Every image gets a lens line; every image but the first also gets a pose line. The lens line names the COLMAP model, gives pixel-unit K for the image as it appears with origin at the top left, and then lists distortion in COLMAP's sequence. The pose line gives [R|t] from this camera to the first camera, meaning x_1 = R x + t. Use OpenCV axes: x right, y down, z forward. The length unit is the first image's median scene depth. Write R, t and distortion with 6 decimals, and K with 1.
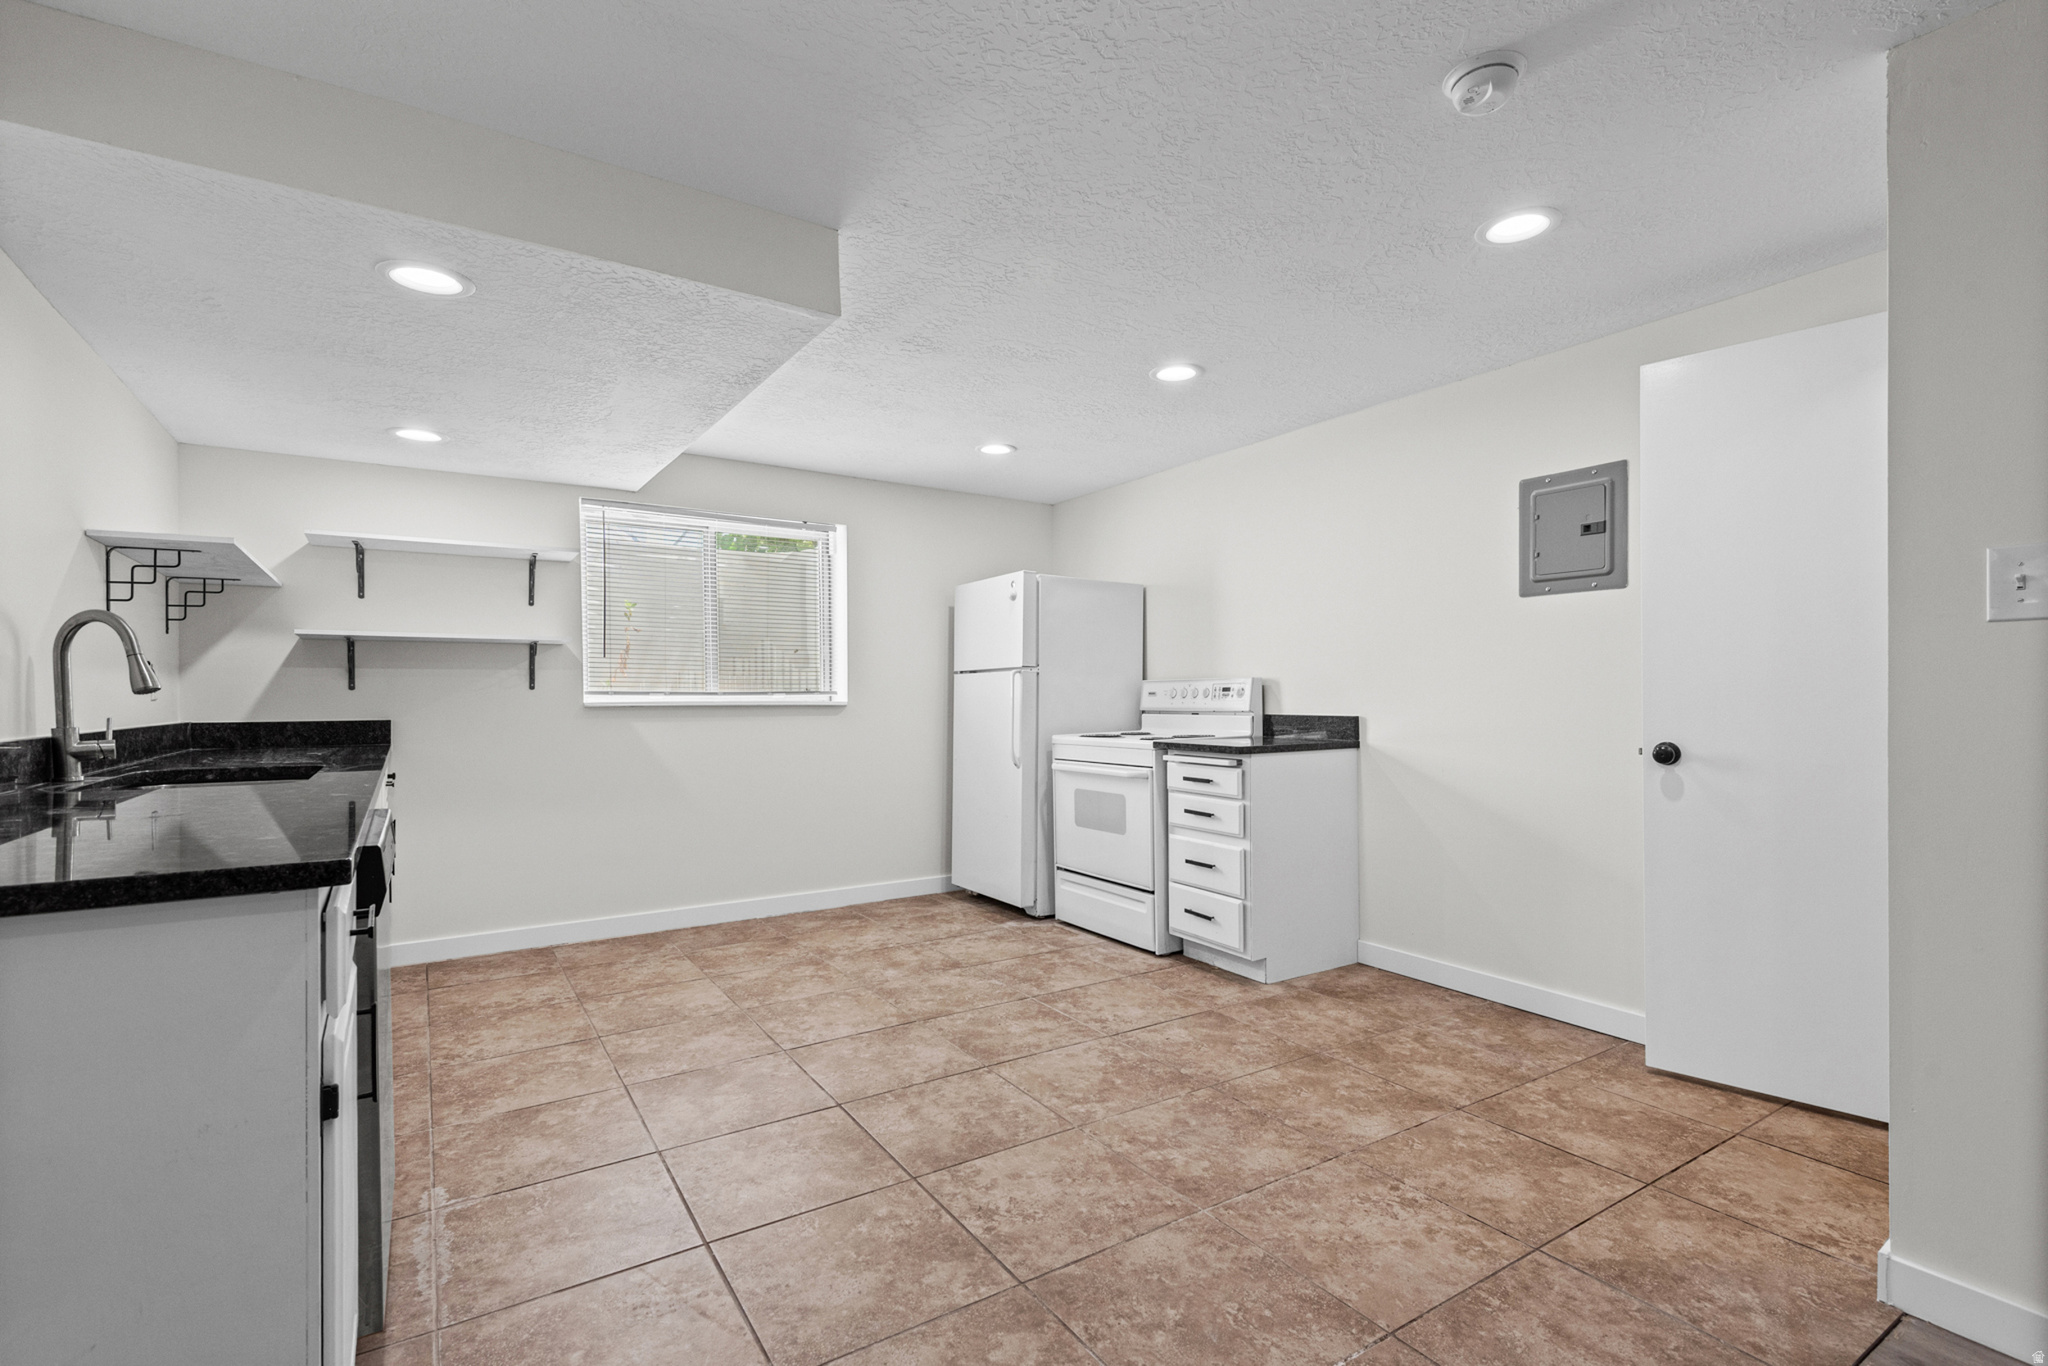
lens RADIAL K [[940.5, 0, 1024.1], [0, 940.5, 692.8], [0, 0, 1]] dist [0.022219, -0.009235]
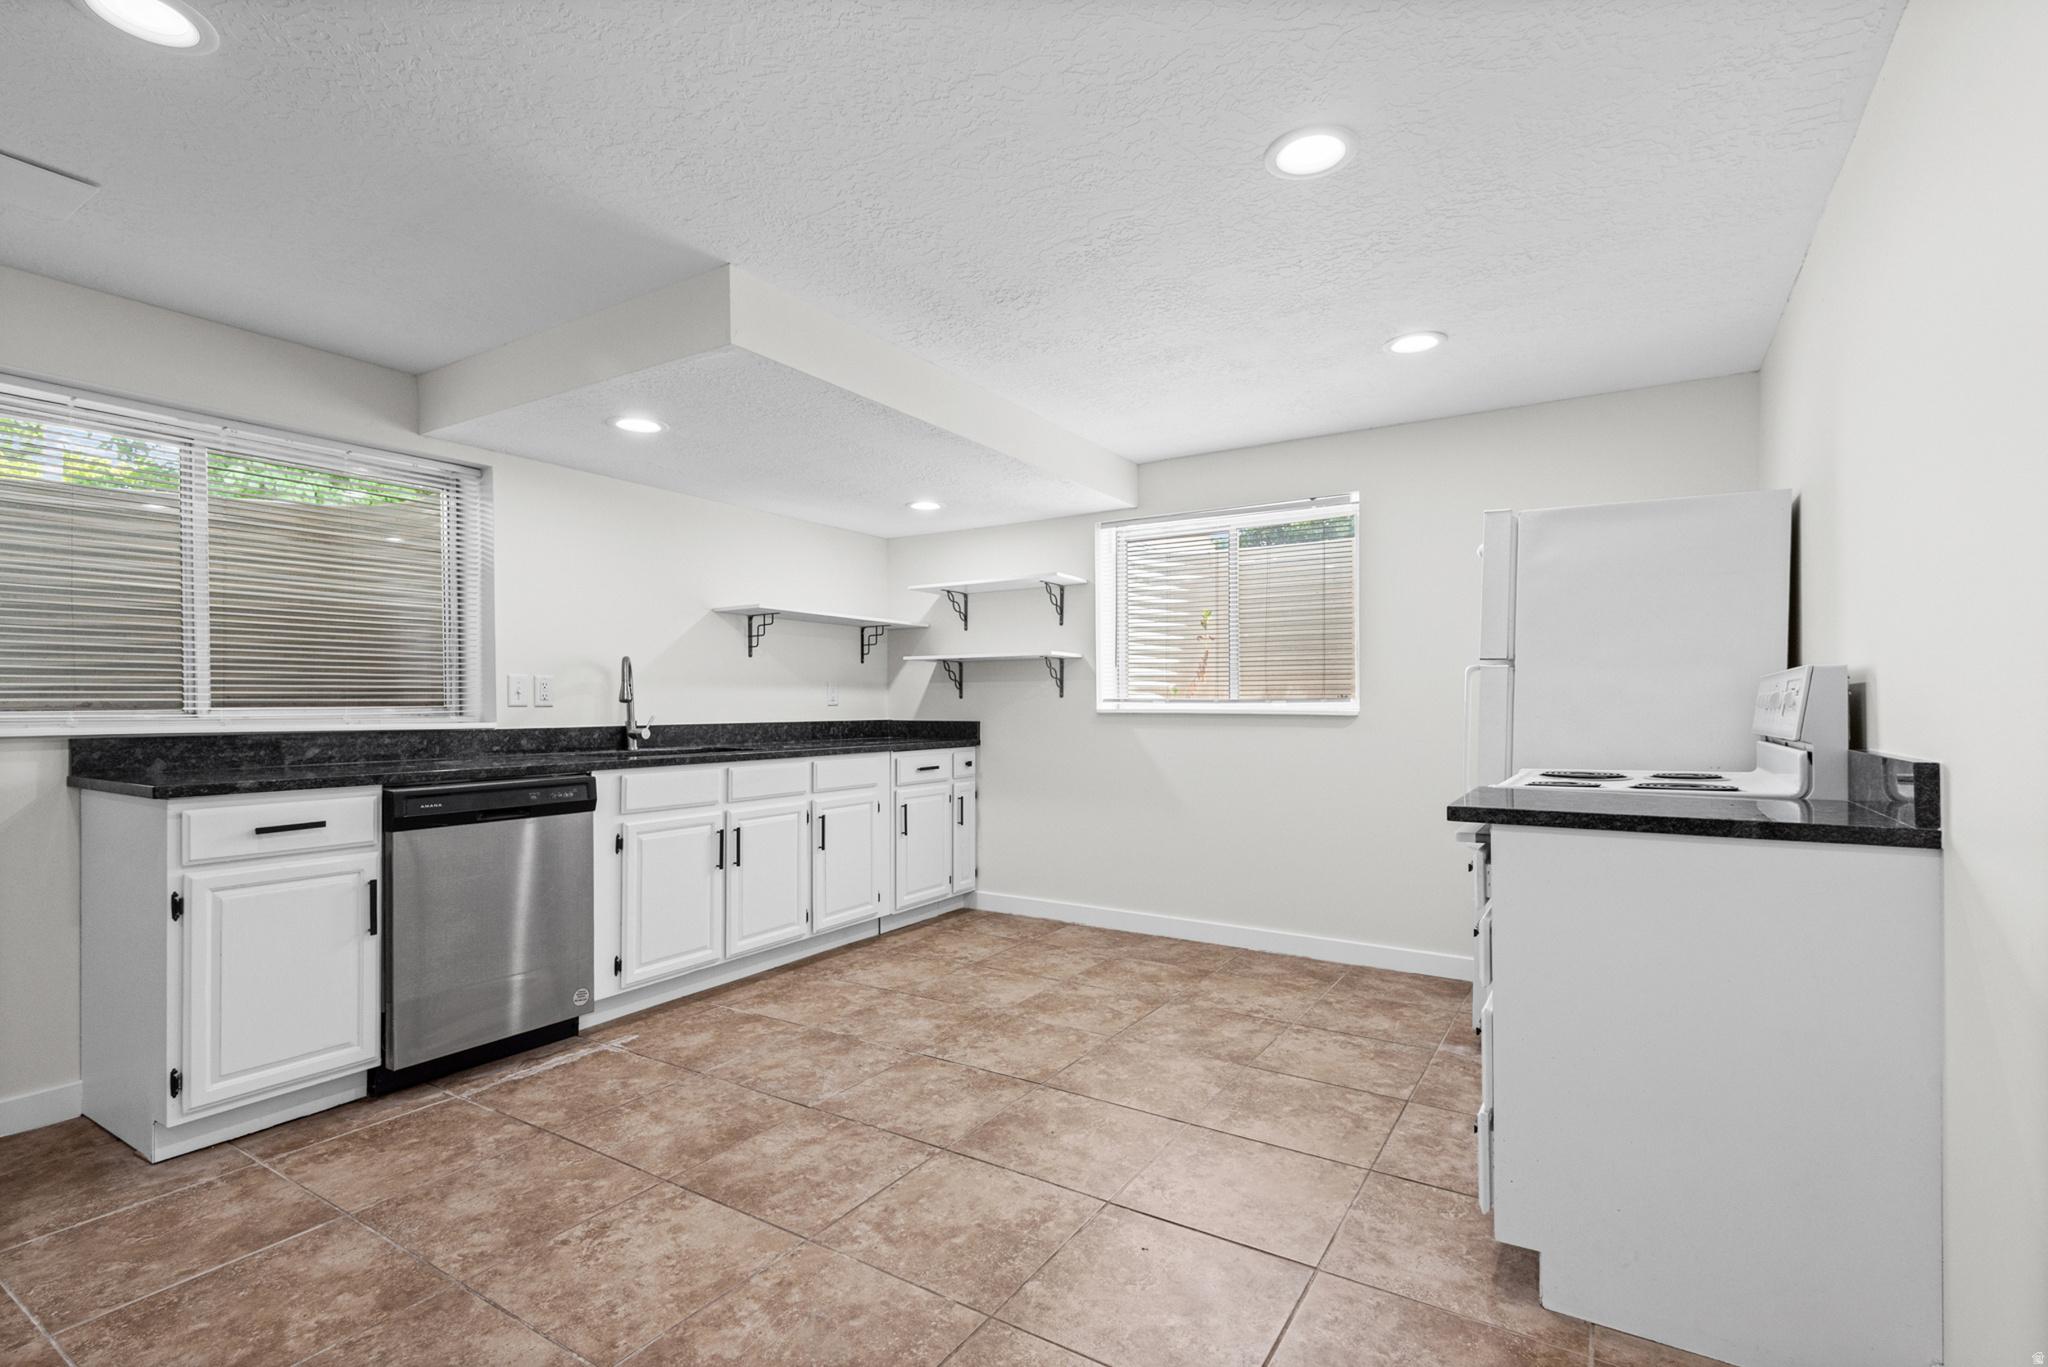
lens RADIAL K [[940.5, 0, 1033.7], [0, 940.5, 711.7], [0, 0, 1]] dist [0.022219, -0.009235]
pose [[0.422000, 0.015102, -0.906470, 0.581860], [0.001584, 0.999847, 0.017395, -0.007573], [0.906594, -0.008776, 0.421912, 0.555155]]
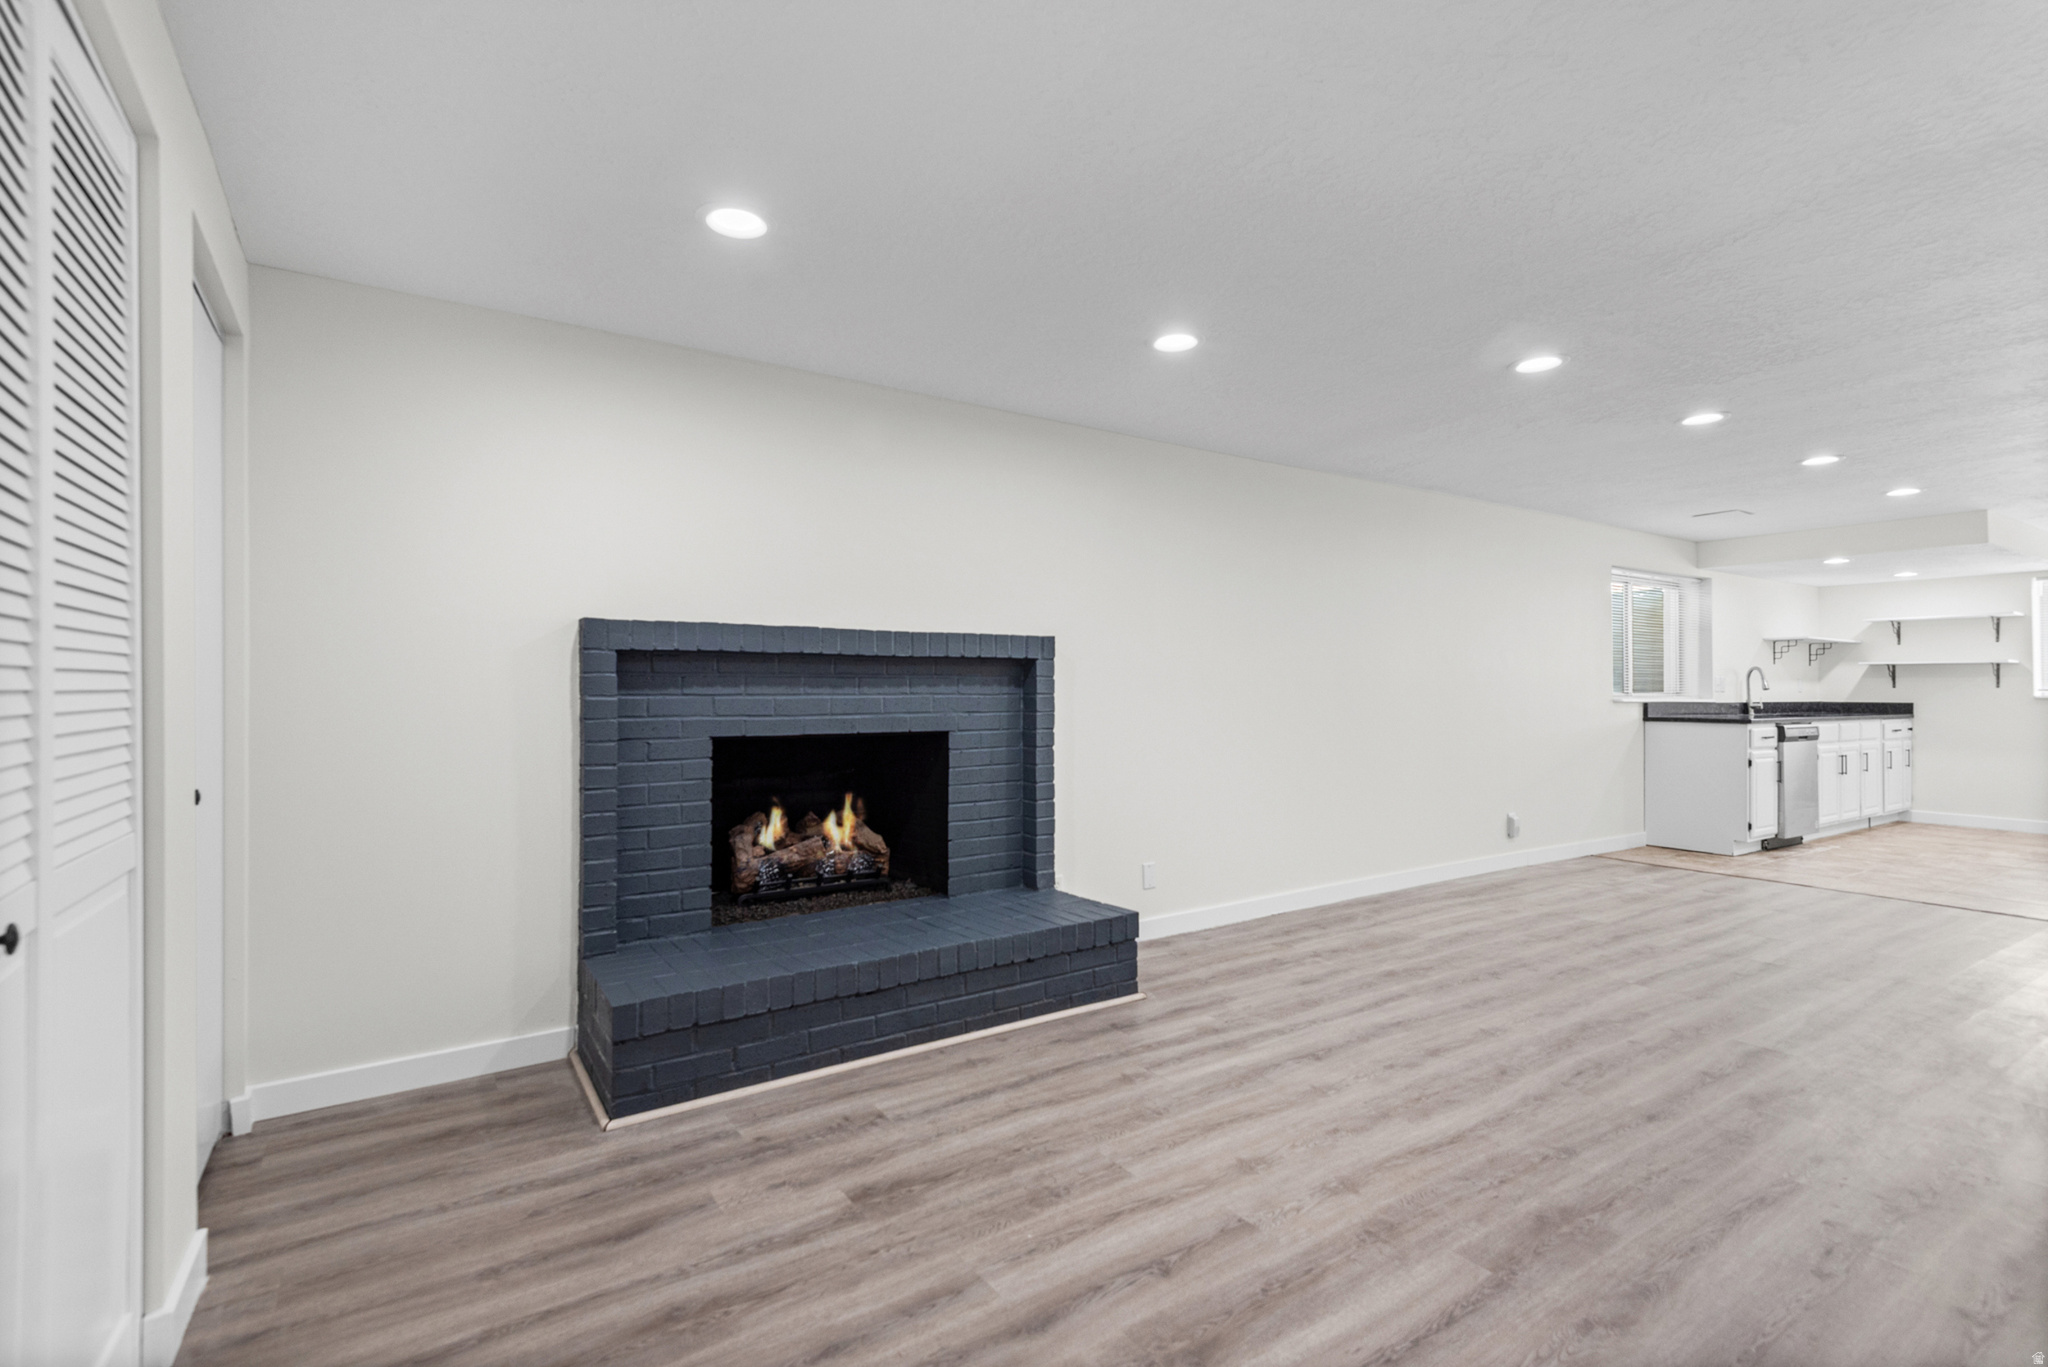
lens RADIAL K [[940.5, 0, 1037.4], [0, 940.5, 682.2], [0, 0, 1]] dist [0.022219, -0.009235]
pose [[0.011236, -0.001782, -0.999935, 1.501673], [-0.000205, 0.999998, -0.001784, -0.013799], [0.999937, 0.000225, 0.011235, -1.017165]]
